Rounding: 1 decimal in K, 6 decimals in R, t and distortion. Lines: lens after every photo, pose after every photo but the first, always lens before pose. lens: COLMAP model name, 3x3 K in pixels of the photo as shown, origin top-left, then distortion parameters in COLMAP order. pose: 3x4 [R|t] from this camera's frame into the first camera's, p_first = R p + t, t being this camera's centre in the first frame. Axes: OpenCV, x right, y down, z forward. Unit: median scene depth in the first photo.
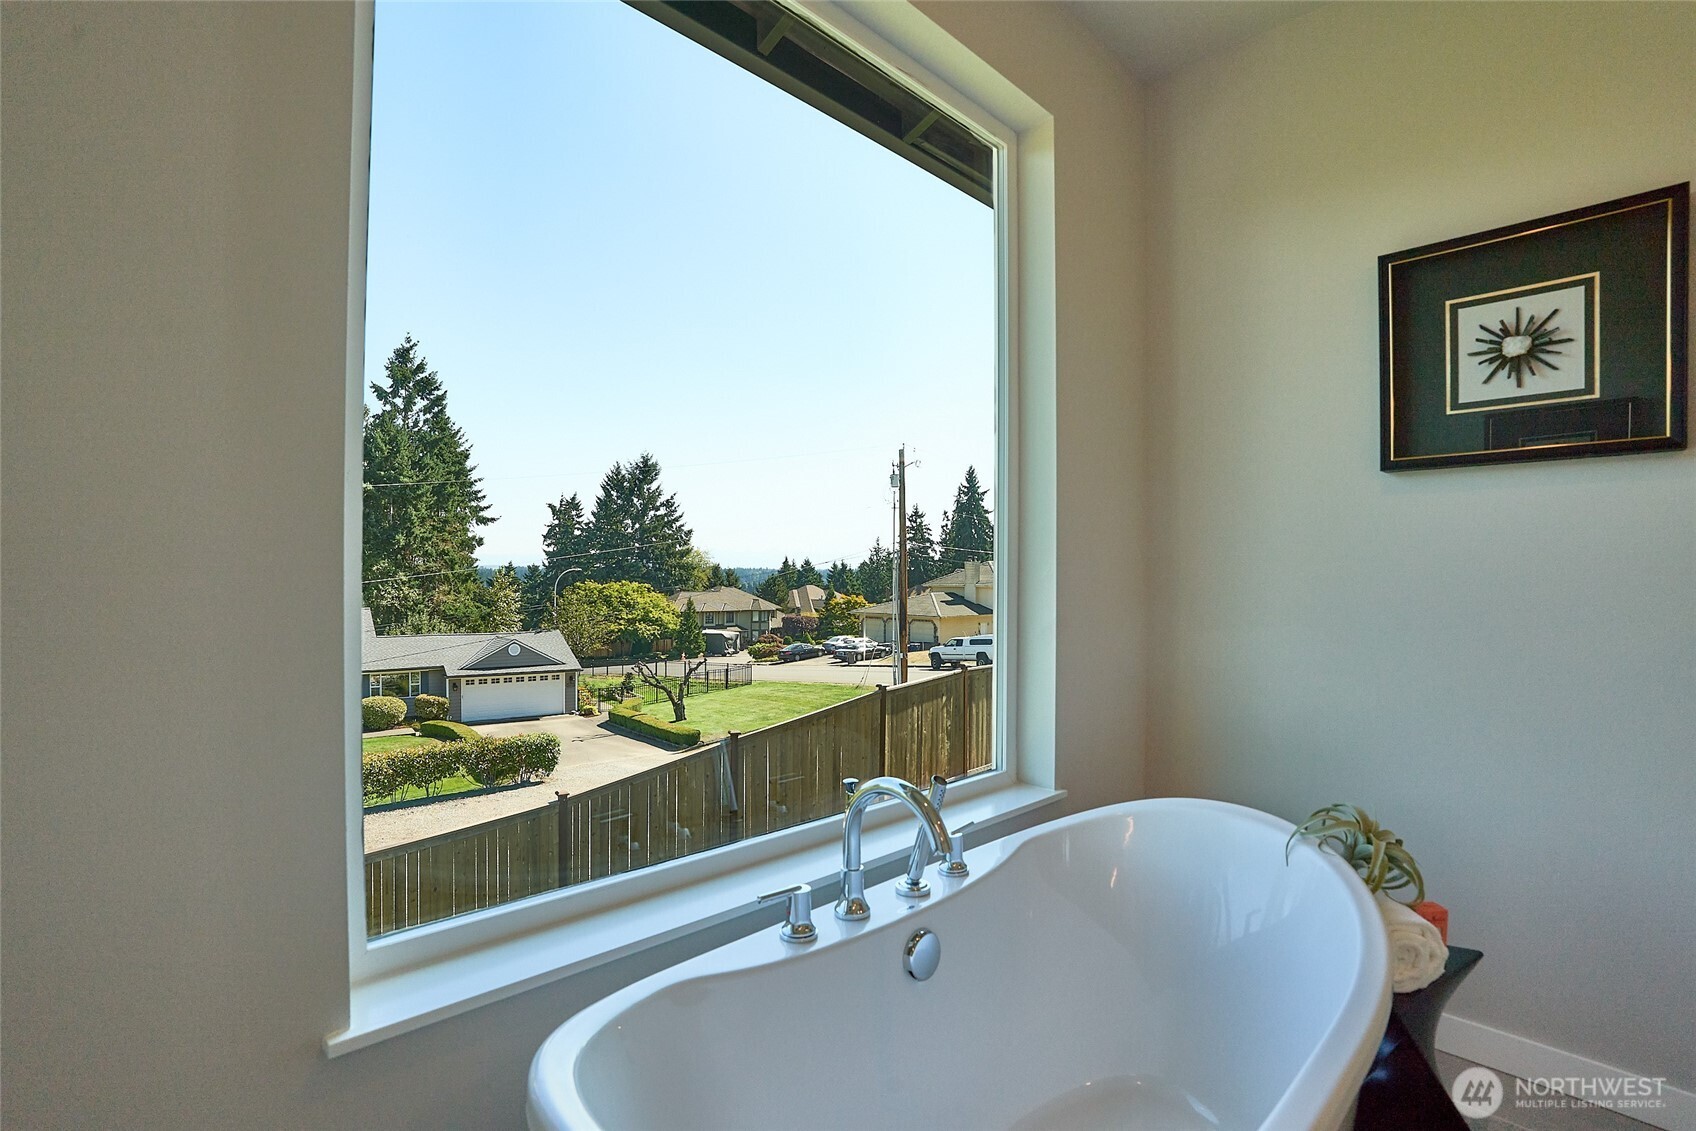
lens RADIAL K [[811.5, 0, 805.9], [0, 811.5, 571.7], [0, 0, 1]] dist [-0.041155, 0.013170]
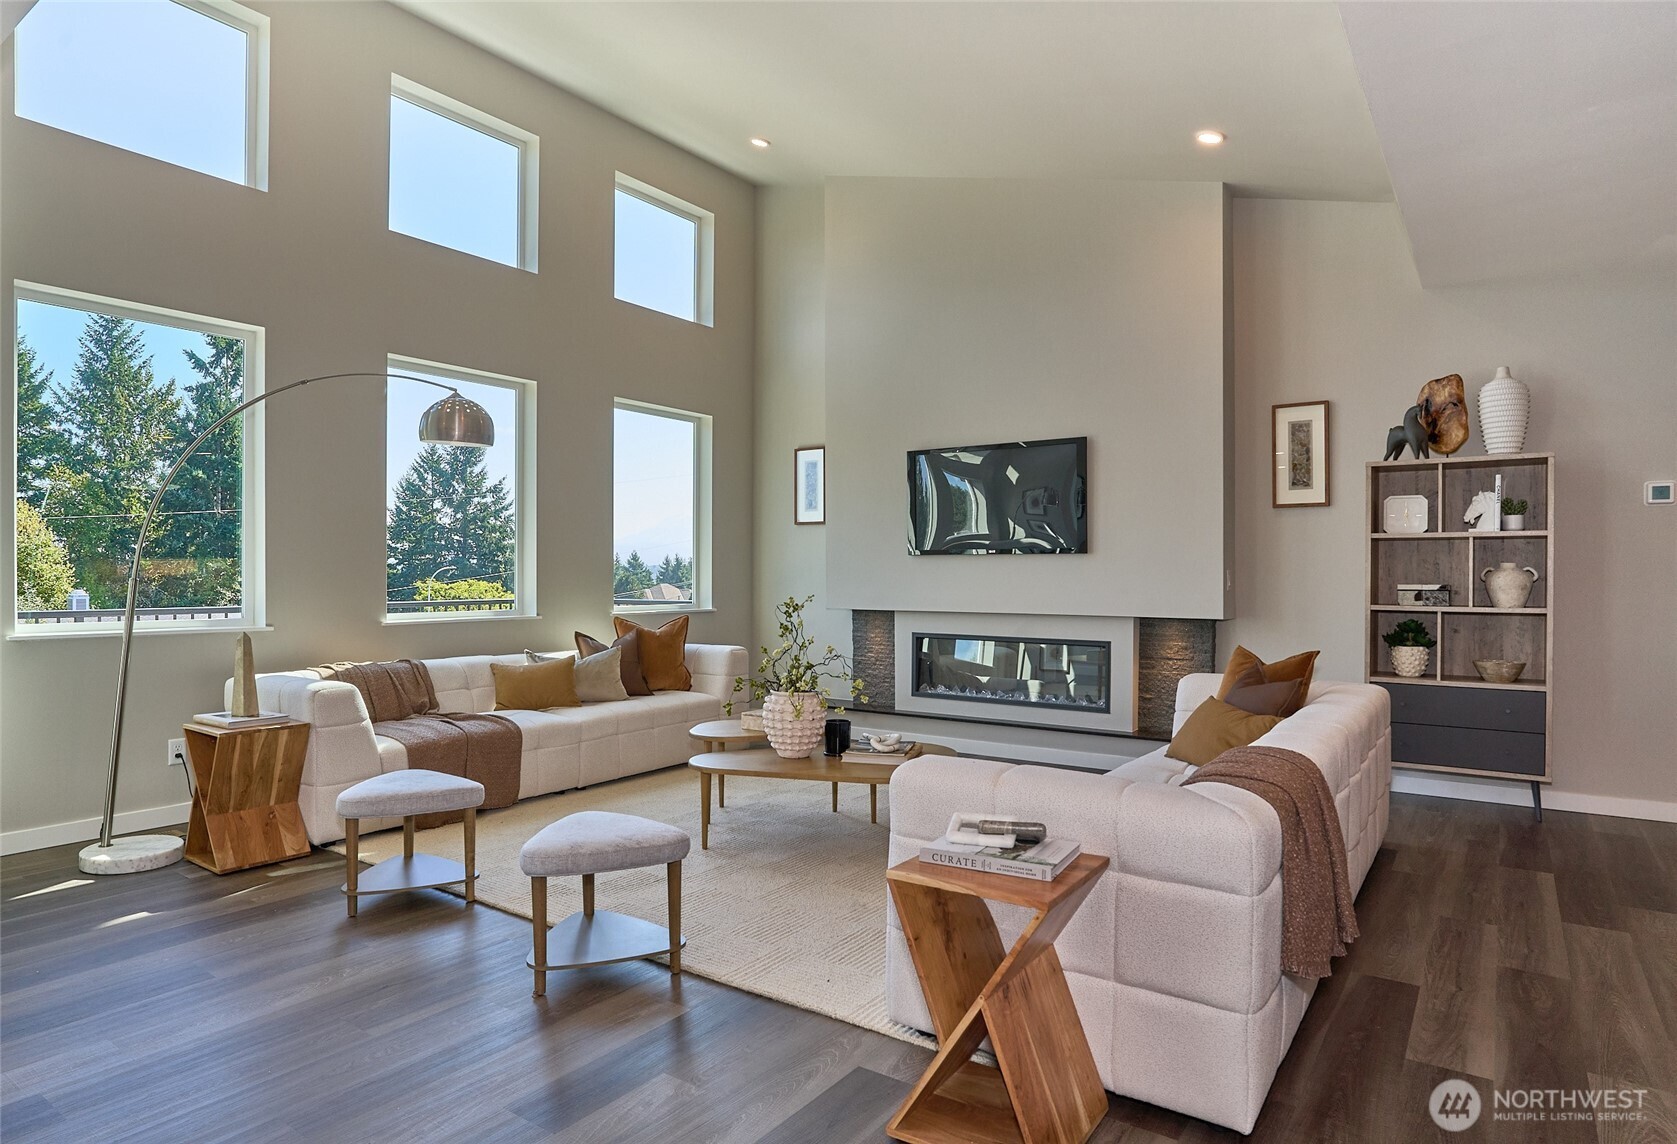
lens RADIAL K [[1003.7, 0, 791.3], [0, 1003.7, 569.3], [0, 0, 1]] dist [-0.008403, 0.006546]
pose [[0.981968, -0.005671, 0.188960, -0.101927], [0.005418, 0.999984, 0.001858, -0.000434], [-0.188968, -0.000801, 0.981983, -0.152234]]
